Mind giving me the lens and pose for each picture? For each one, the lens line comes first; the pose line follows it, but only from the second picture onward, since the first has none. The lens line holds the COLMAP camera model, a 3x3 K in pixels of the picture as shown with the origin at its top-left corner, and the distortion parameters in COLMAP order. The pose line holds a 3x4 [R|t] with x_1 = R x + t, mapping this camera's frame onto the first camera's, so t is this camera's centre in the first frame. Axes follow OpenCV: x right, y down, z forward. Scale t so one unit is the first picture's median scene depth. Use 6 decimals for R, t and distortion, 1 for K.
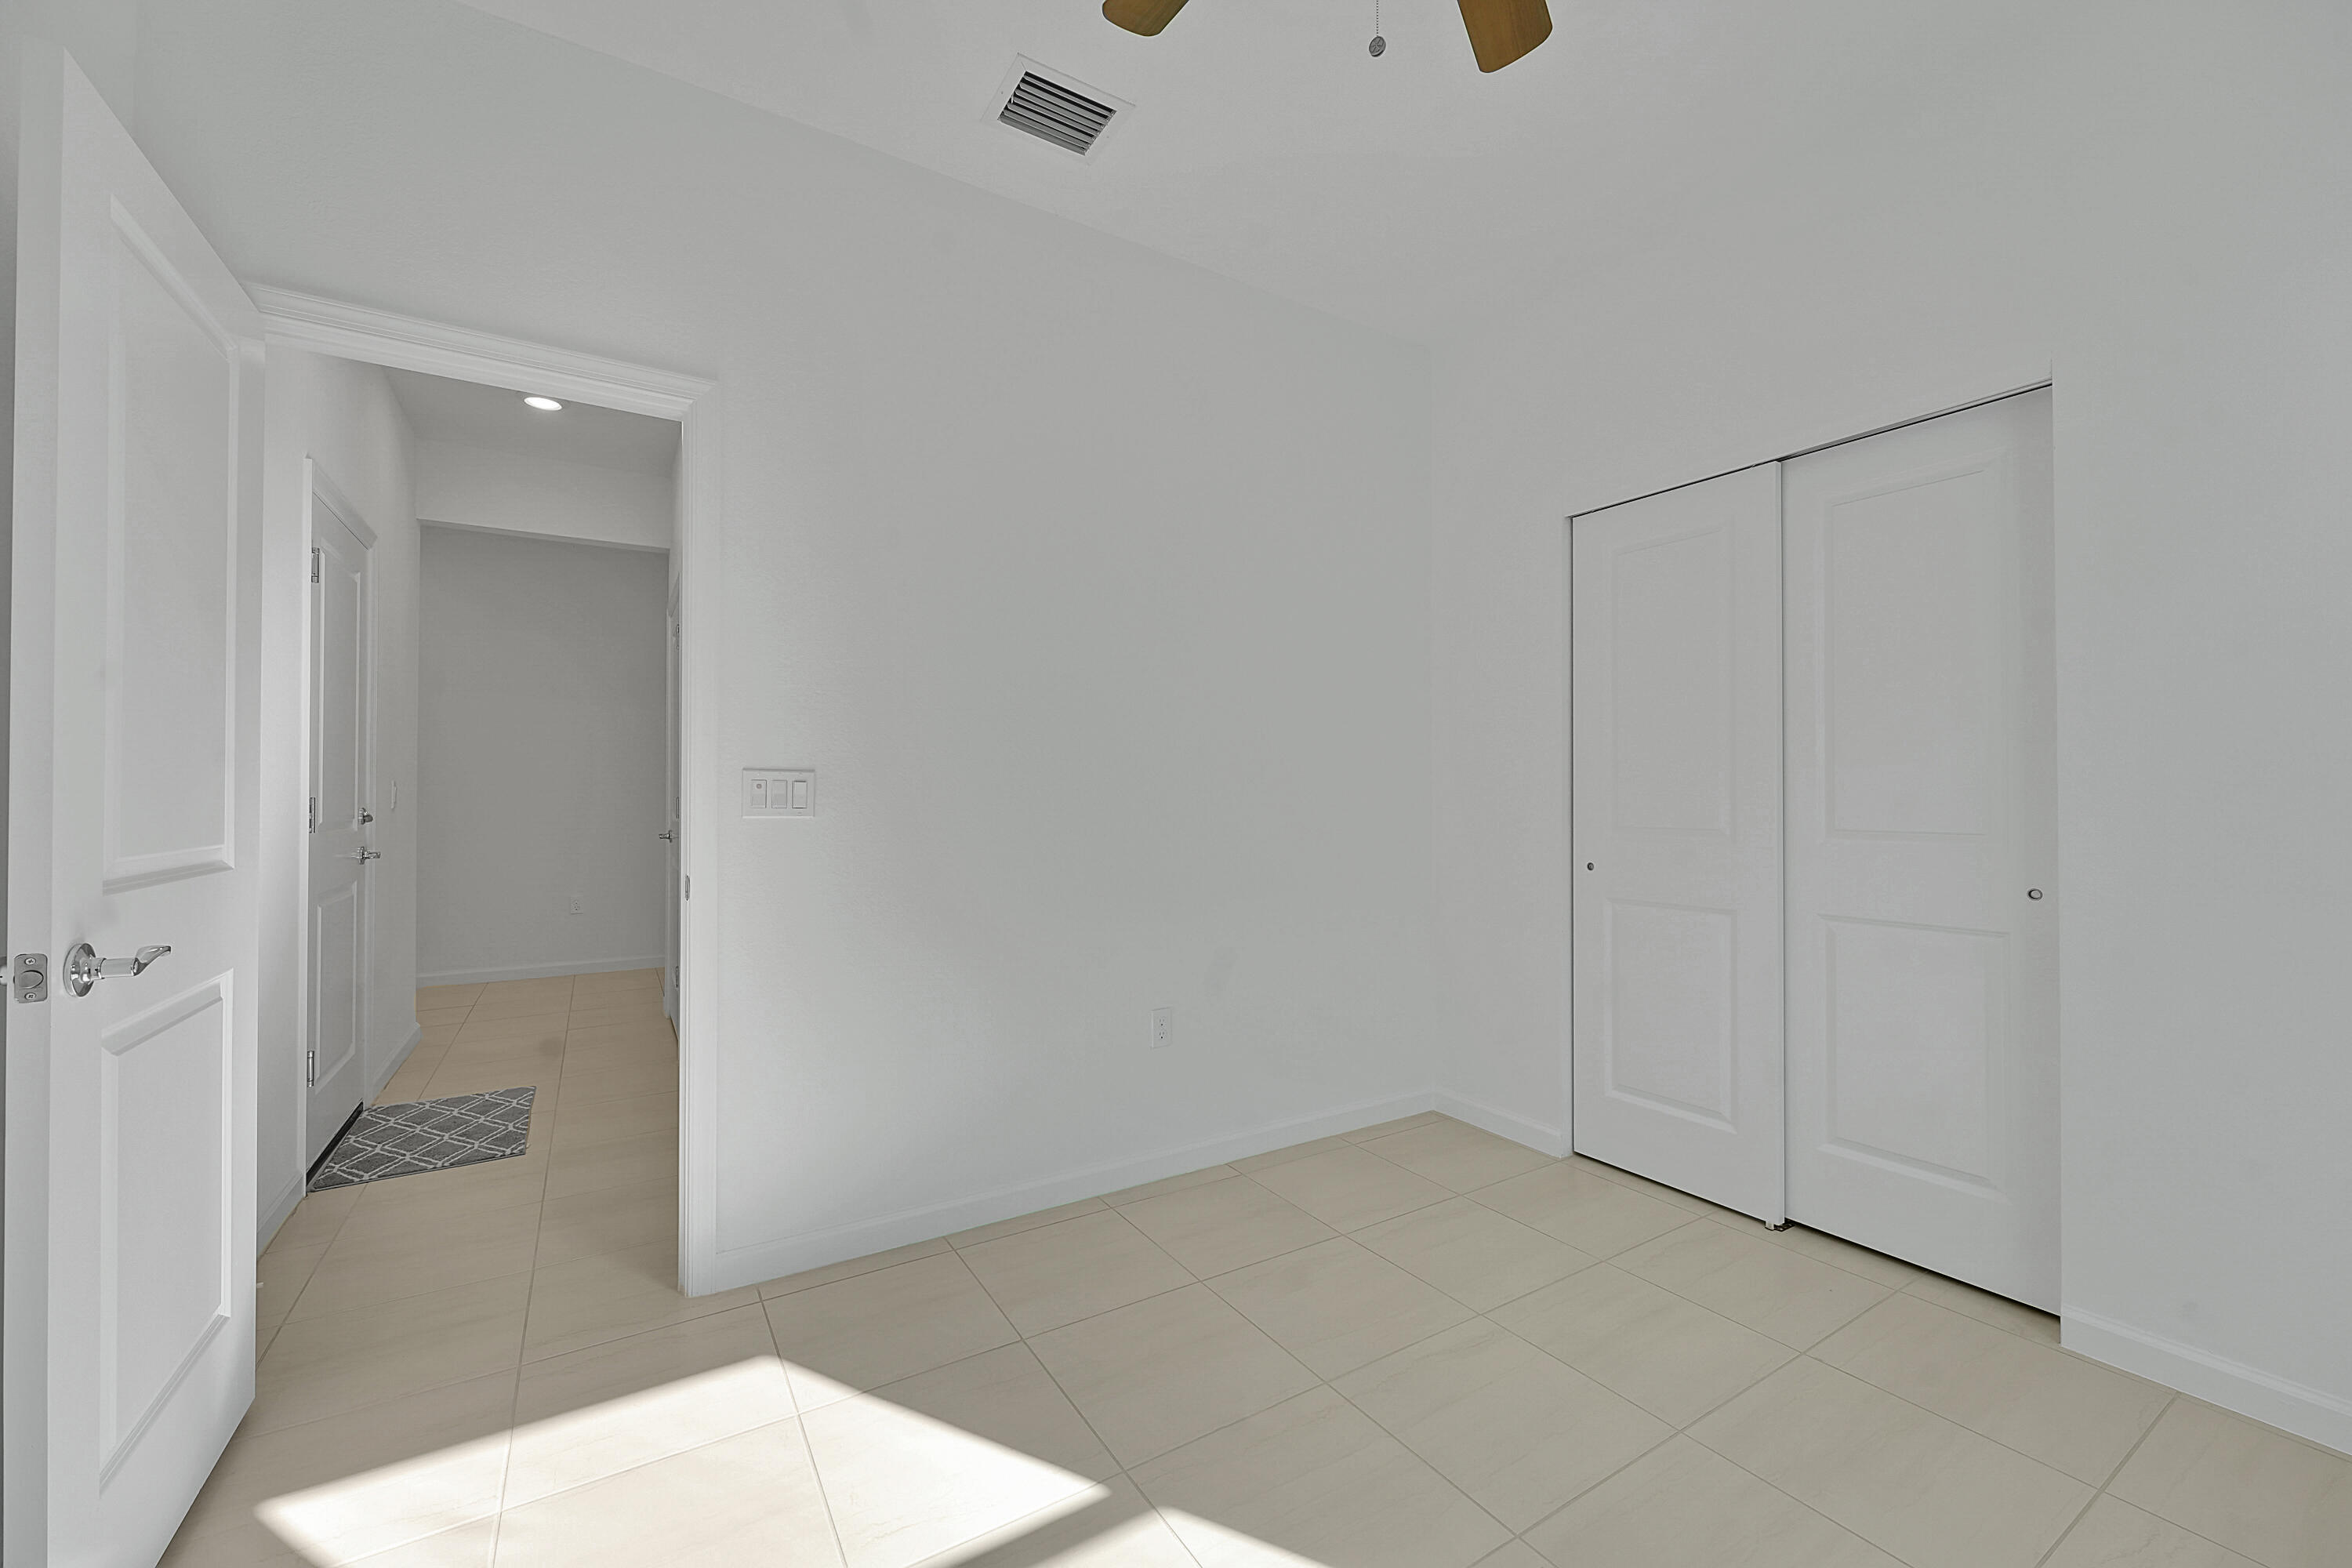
lens RADIAL K [[929.6, 0, 1177.0], [0, 929.6, 773.8], [0, 0, 1]] dist [-0.000062, -0.000116]
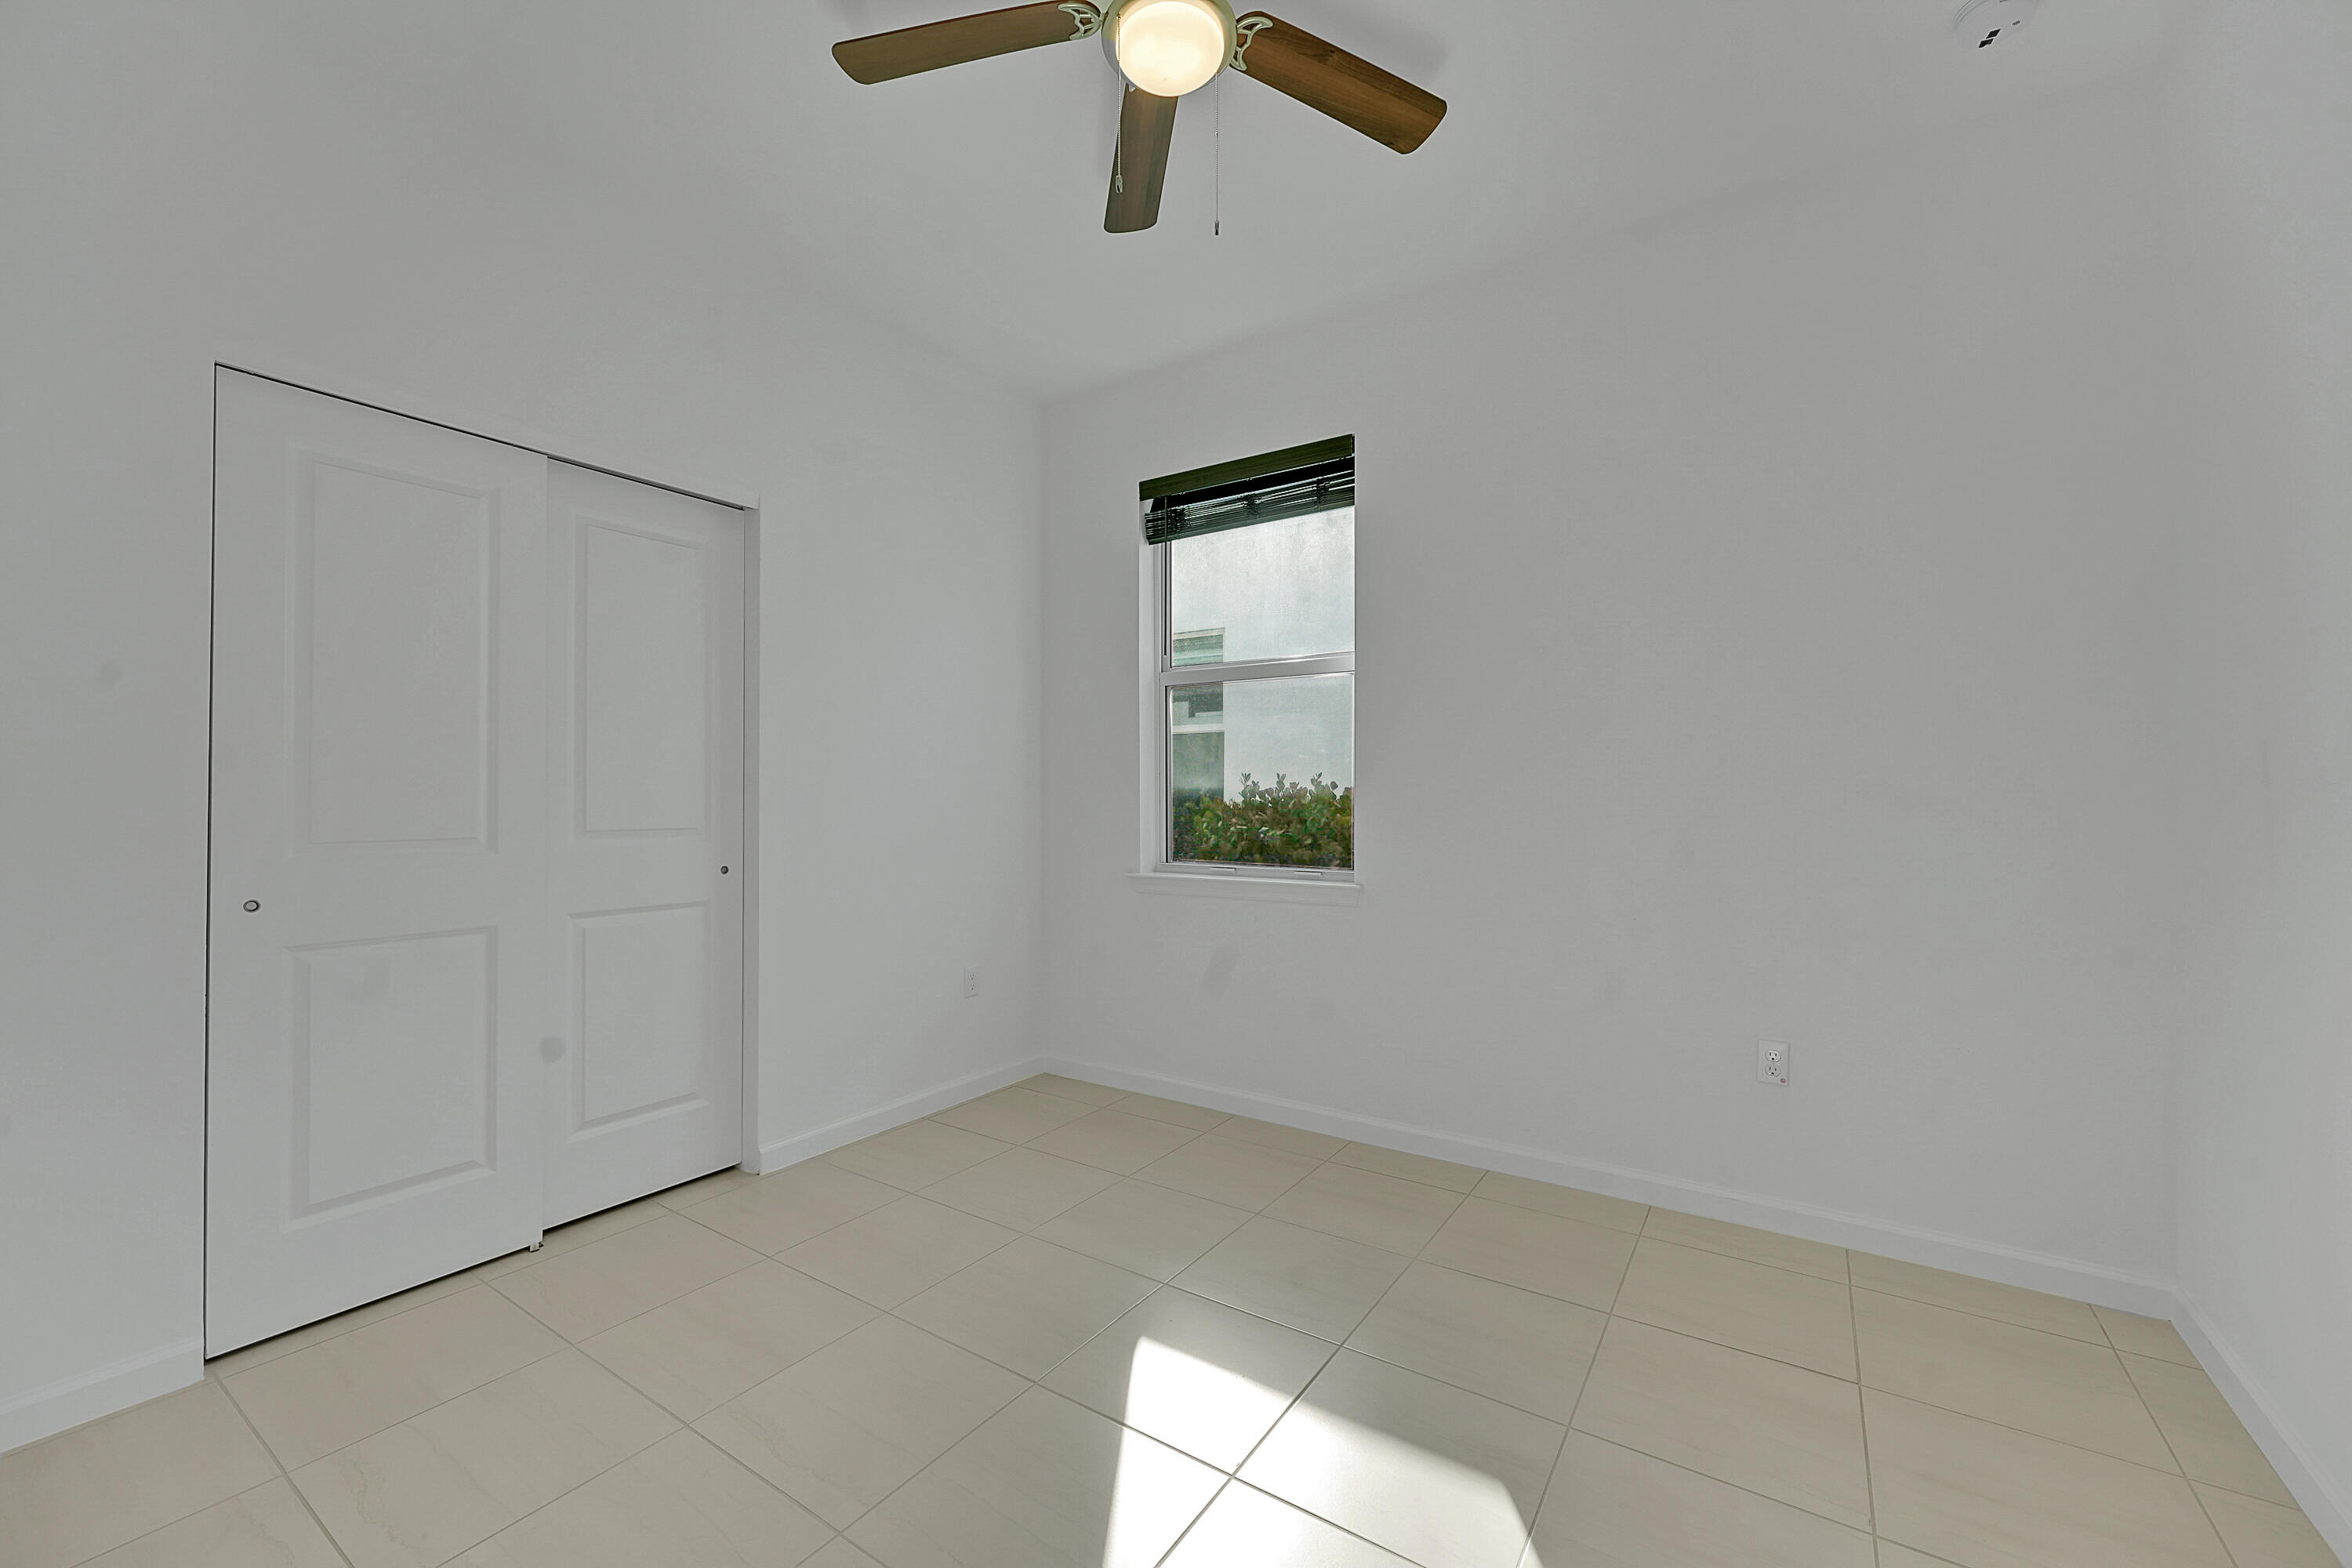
lens RADIAL K [[929.6, 0, 1176.5], [0, 929.6, 803.8], [0, 0, 1]] dist [-0.000062, -0.000116]
pose [[-0.405733, 0.003122, 0.913986, -0.489339], [-0.008932, 0.999933, -0.007380, 0.028768], [-0.913948, -0.011158, -0.405678, 0.759019]]
